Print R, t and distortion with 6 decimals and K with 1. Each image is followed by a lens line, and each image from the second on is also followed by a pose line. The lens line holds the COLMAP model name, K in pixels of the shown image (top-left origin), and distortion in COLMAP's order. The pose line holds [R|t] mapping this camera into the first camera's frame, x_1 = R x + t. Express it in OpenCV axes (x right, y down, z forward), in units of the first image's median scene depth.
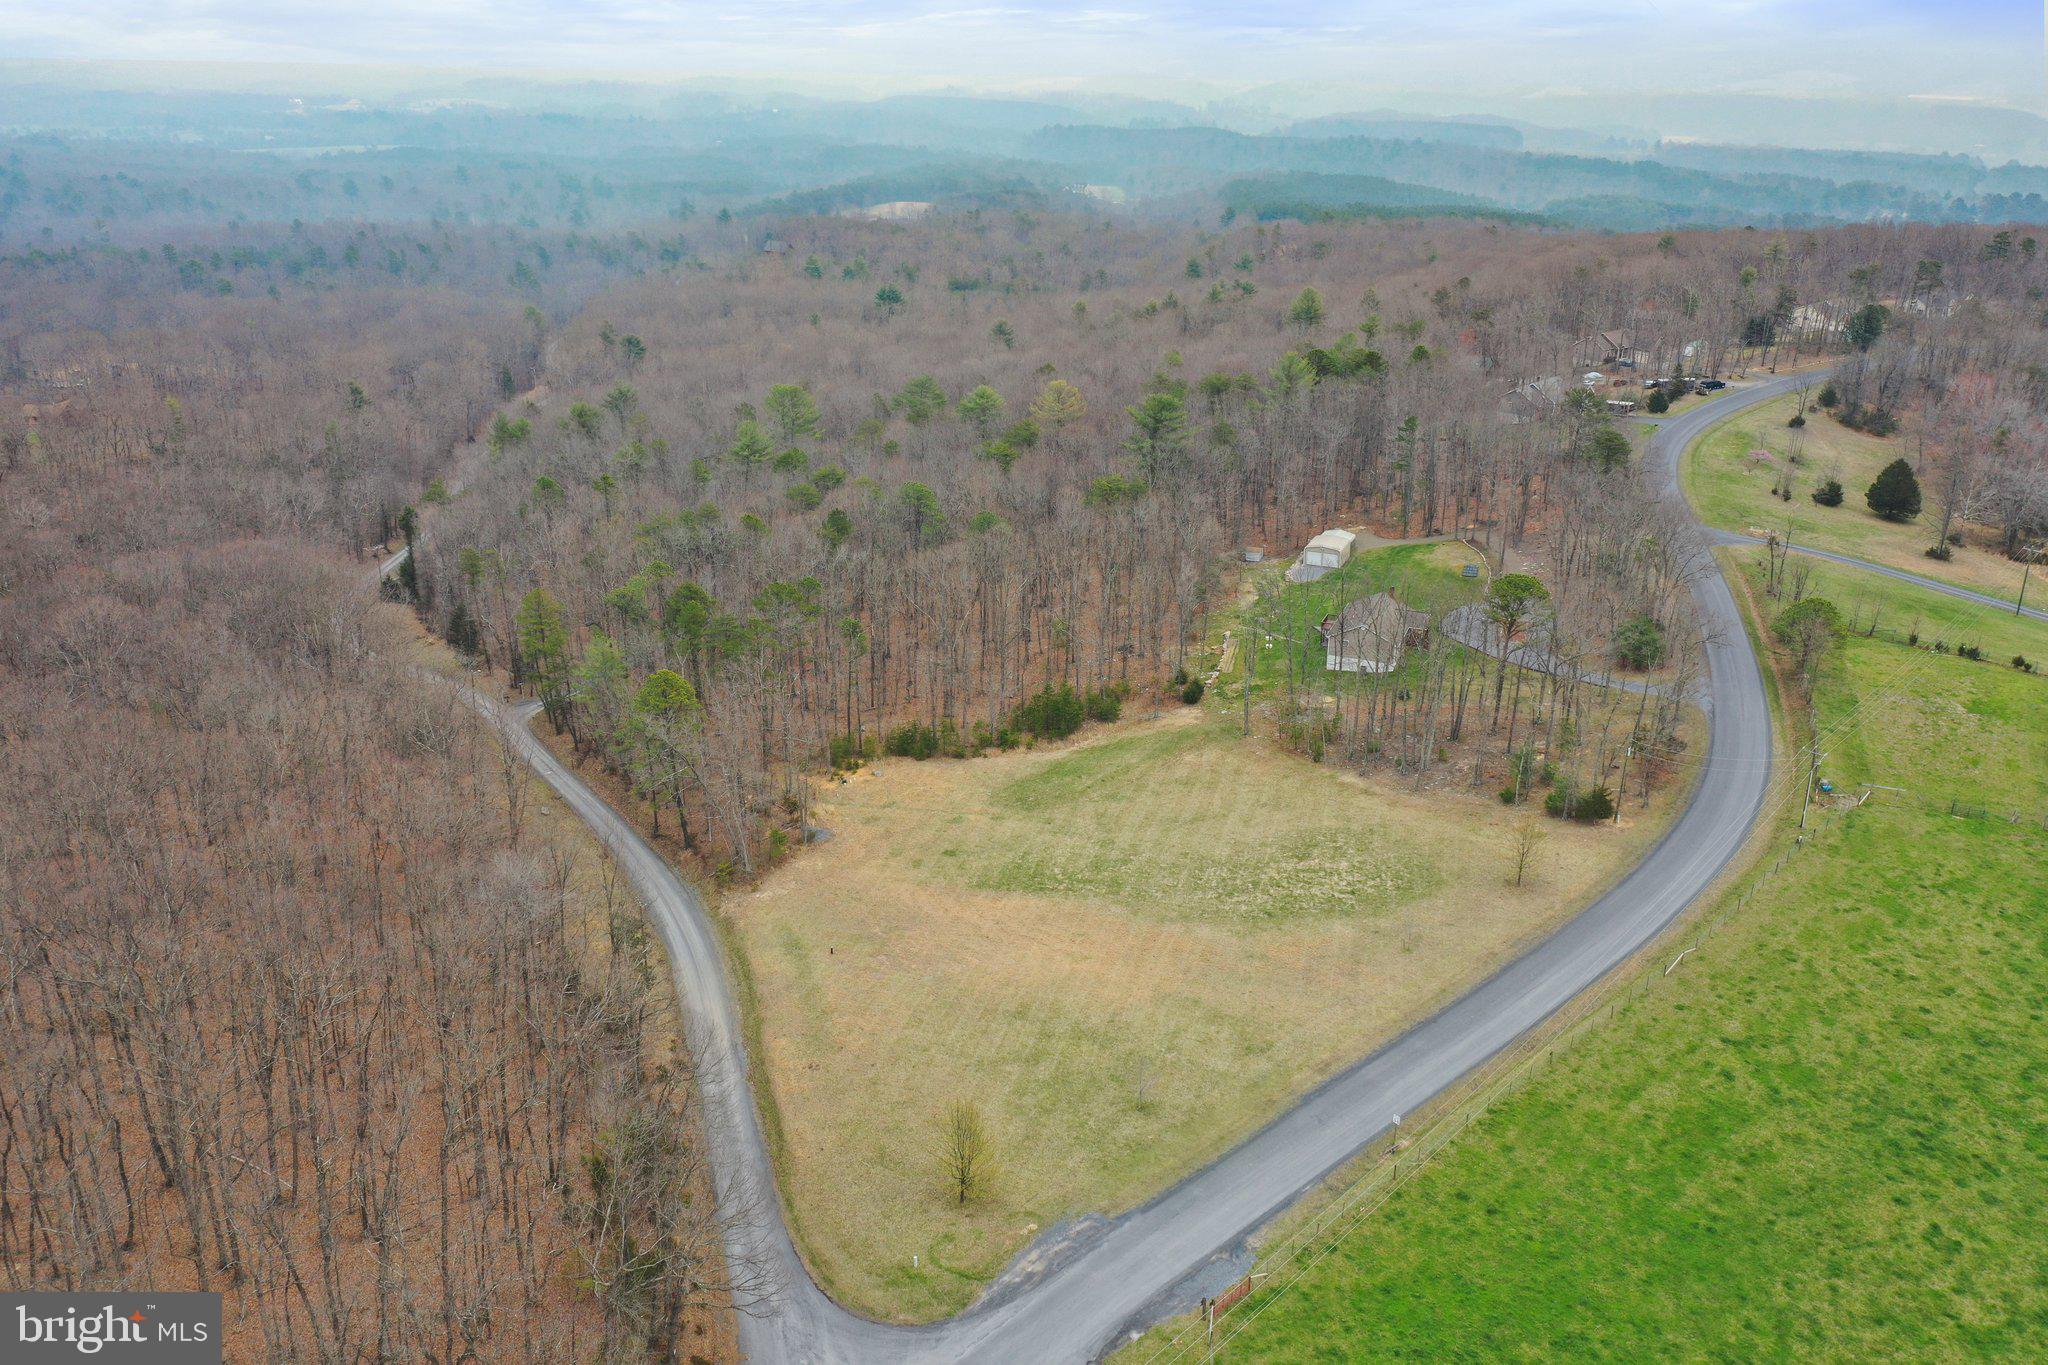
lens RADIAL K [[1616.0, 0, 1017.2], [0, 1616.0, 667.5], [0, 0, 1]] dist [-0.002327, -0.004493]
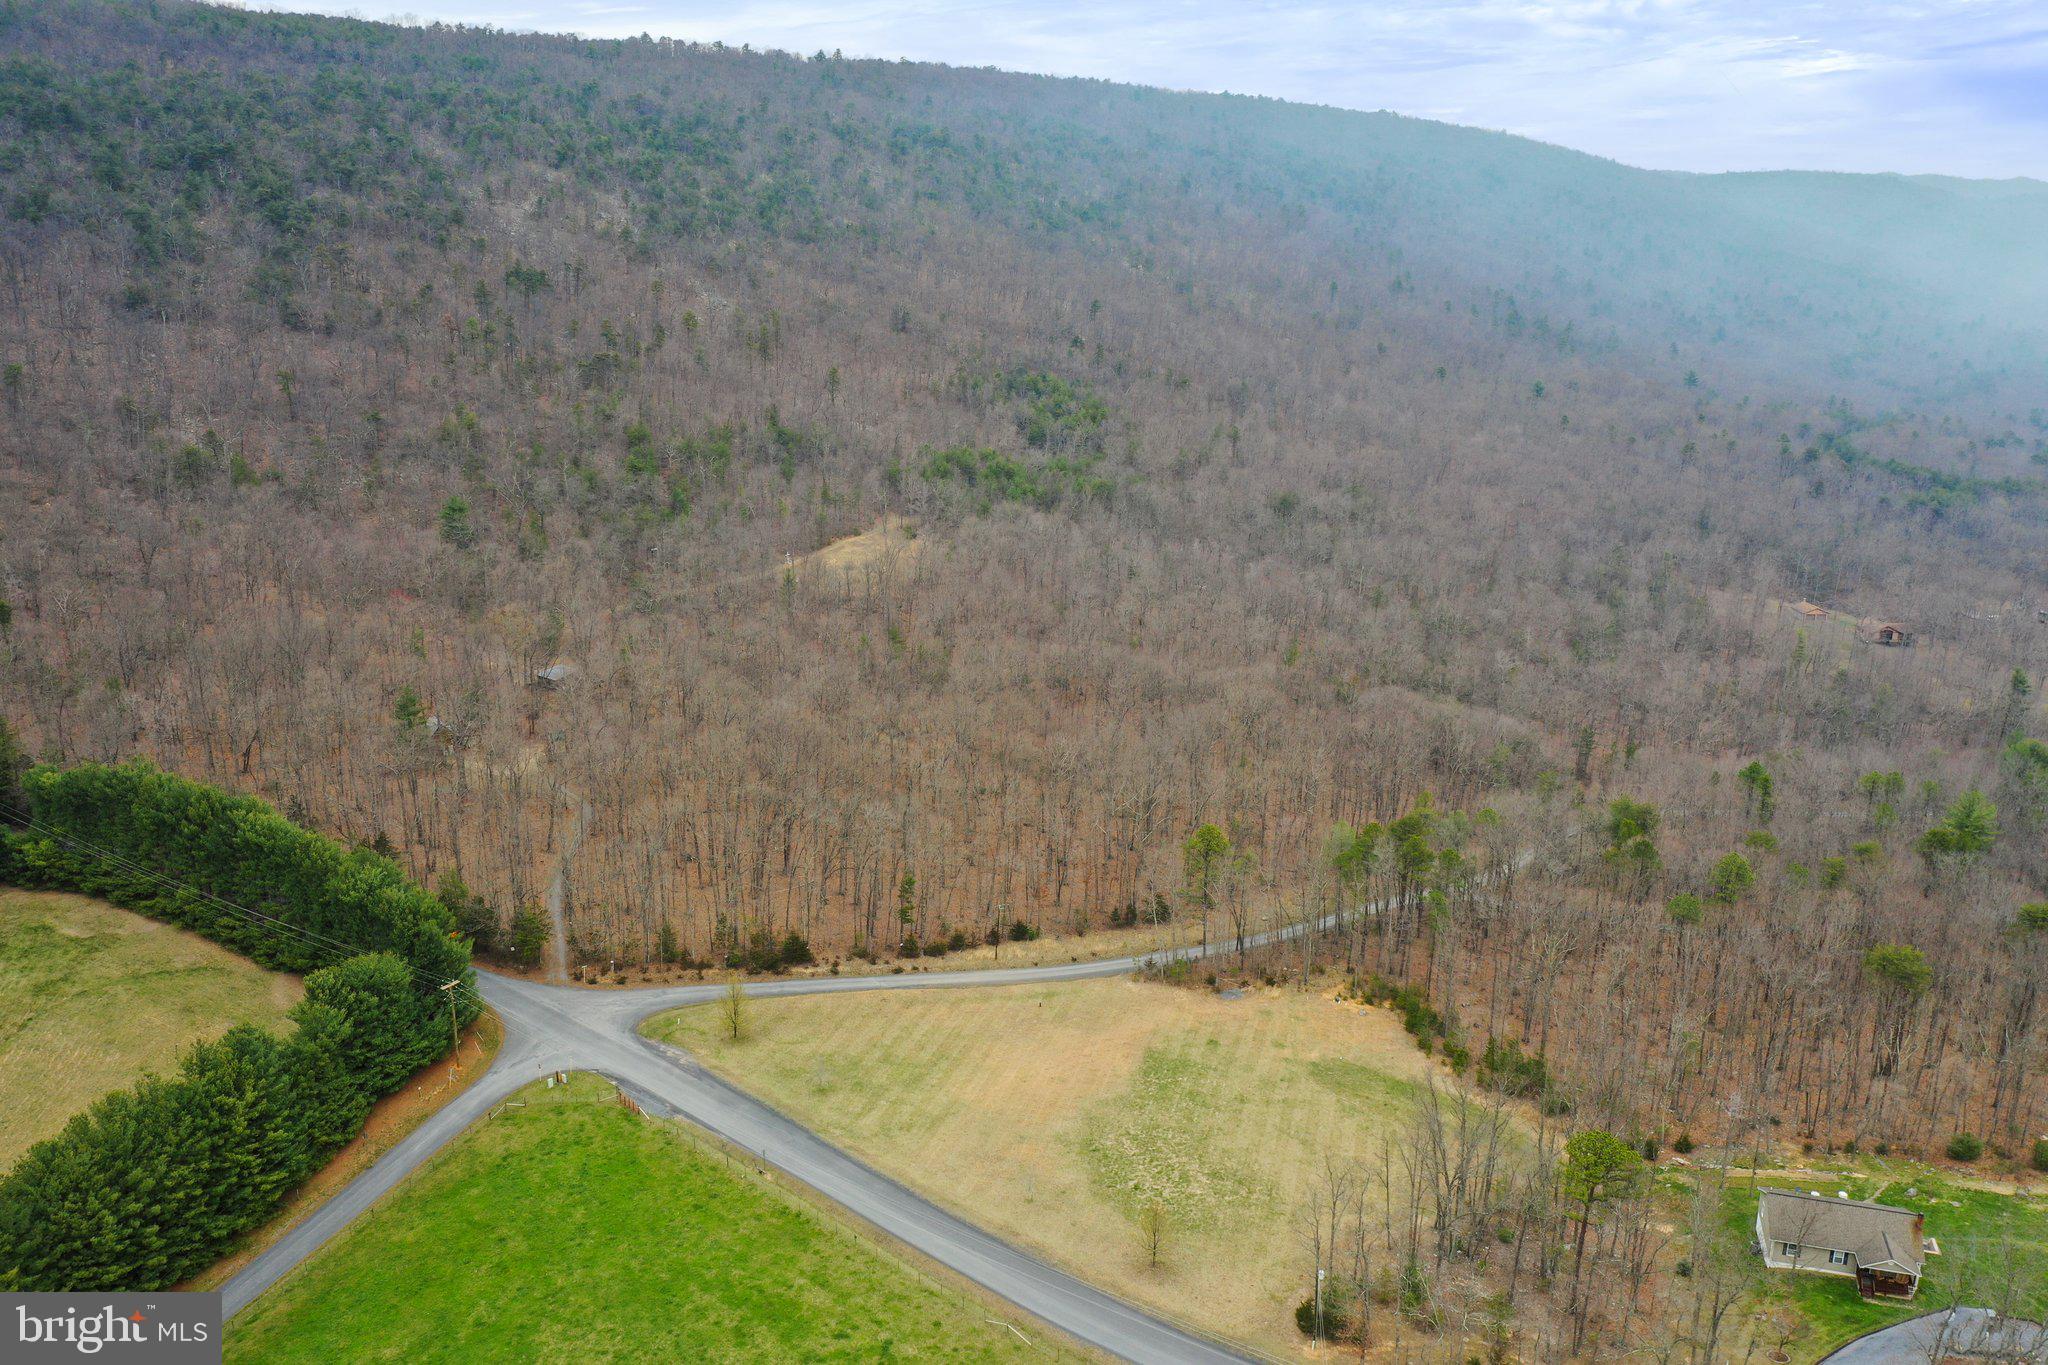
lens RADIAL K [[1616.0, 0, 1015.4], [0, 1616.0, 682.9], [0, 0, 1]] dist [-0.002327, -0.004493]
pose [[0.103671, 0.276510, -0.955403, 1.130752], [-0.373560, 0.901078, 0.220252, -0.376204], [0.921795, 0.334066, 0.196709, 0.571381]]
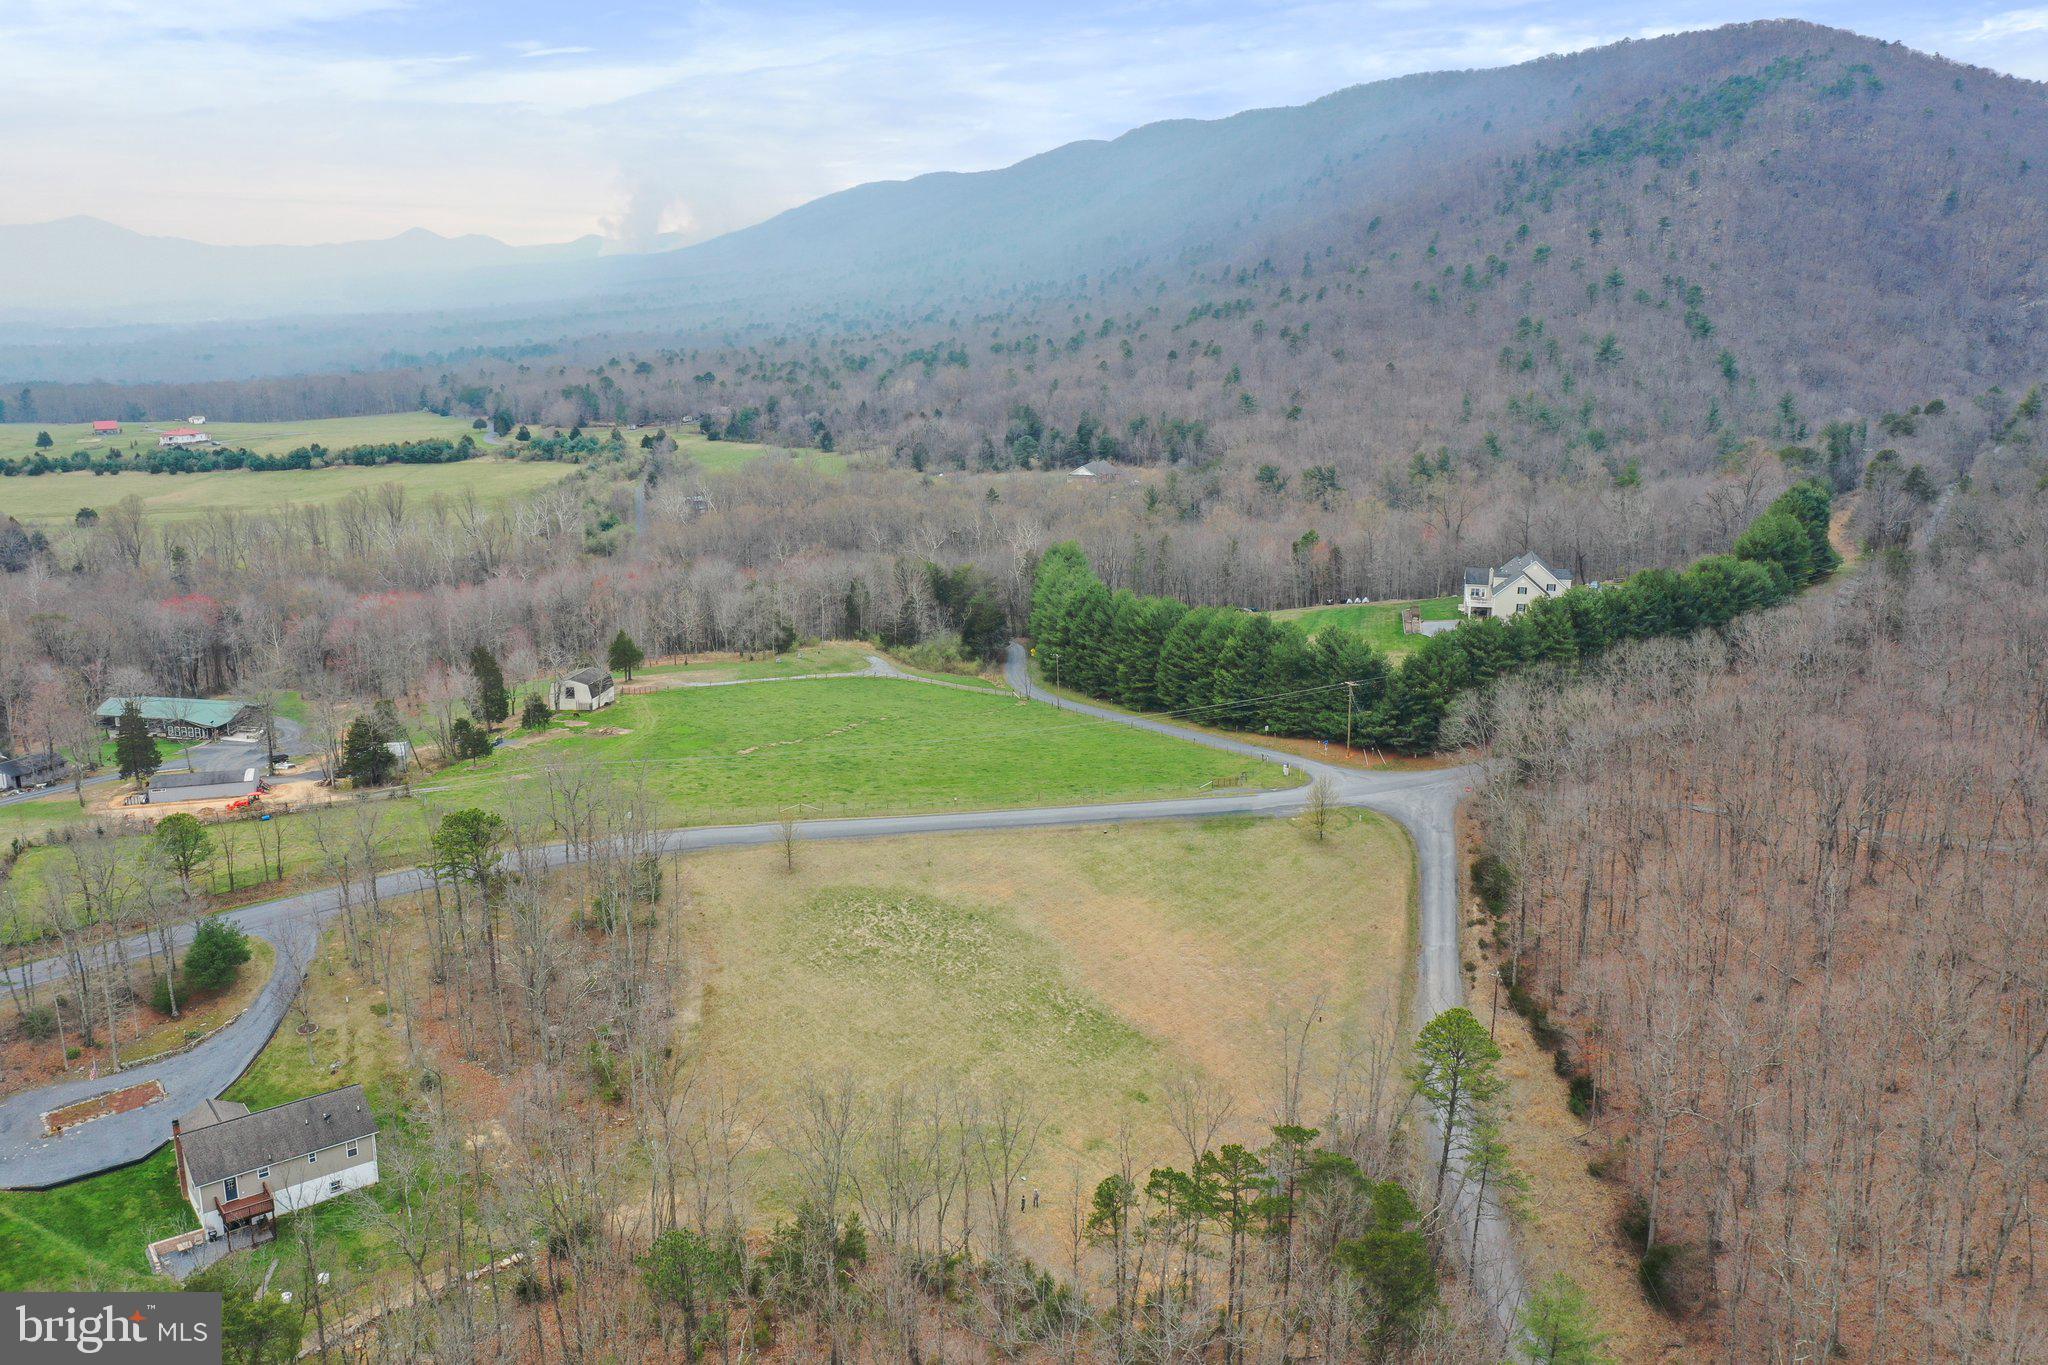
lens RADIAL K [[1616.0, 0, 1008.5], [0, 1616.0, 675.0], [0, 0, 1]] dist [-0.002327, -0.004493]
pose [[-0.872997, -0.123926, 0.471718, -0.399247], [0.178841, 0.818474, 0.546000, -0.622740], [-0.453753, 0.561019, -0.692363, 1.645328]]
